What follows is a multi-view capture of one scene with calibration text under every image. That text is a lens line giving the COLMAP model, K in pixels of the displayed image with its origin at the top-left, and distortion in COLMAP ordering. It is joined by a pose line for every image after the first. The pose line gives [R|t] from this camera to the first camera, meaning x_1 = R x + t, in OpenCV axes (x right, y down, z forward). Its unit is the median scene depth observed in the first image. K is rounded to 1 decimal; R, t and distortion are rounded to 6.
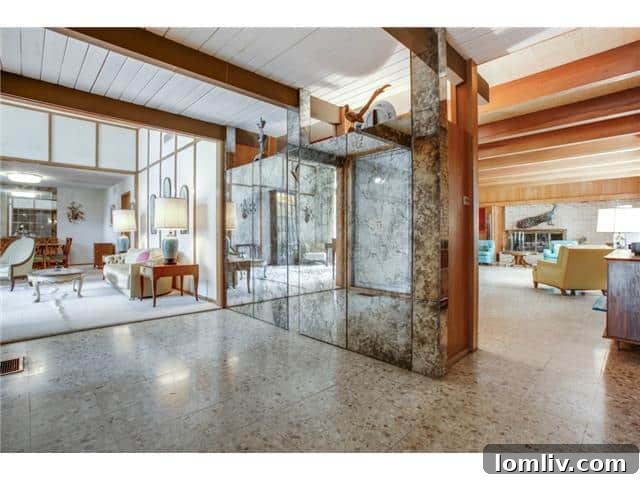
lens RADIAL K [[315.8, 0, 321.6], [0, 315.8, 236.5], [0, 0, 1]] dist [-0.018938, 0.000688]
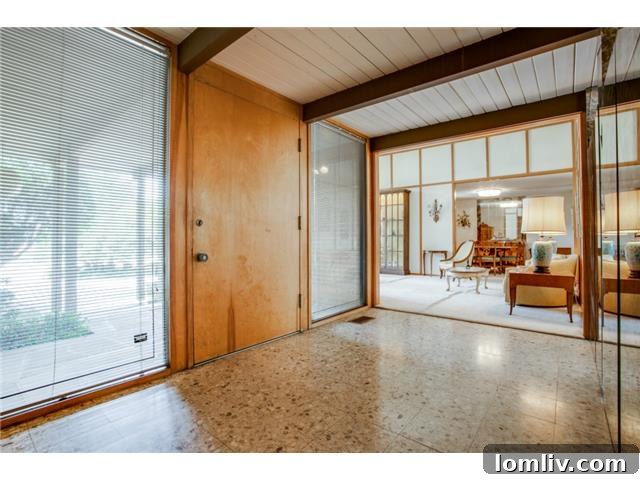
lens RADIAL K [[315.8, 0, 315.1], [0, 315.8, 234.4], [0, 0, 1]] dist [-0.018938, 0.000688]
pose [[0.117759, -0.015931, -0.992914, 0.225624], [-0.003653, 0.999858, -0.016475, -0.000941], [0.993035, 0.005567, 0.117684, 0.200951]]
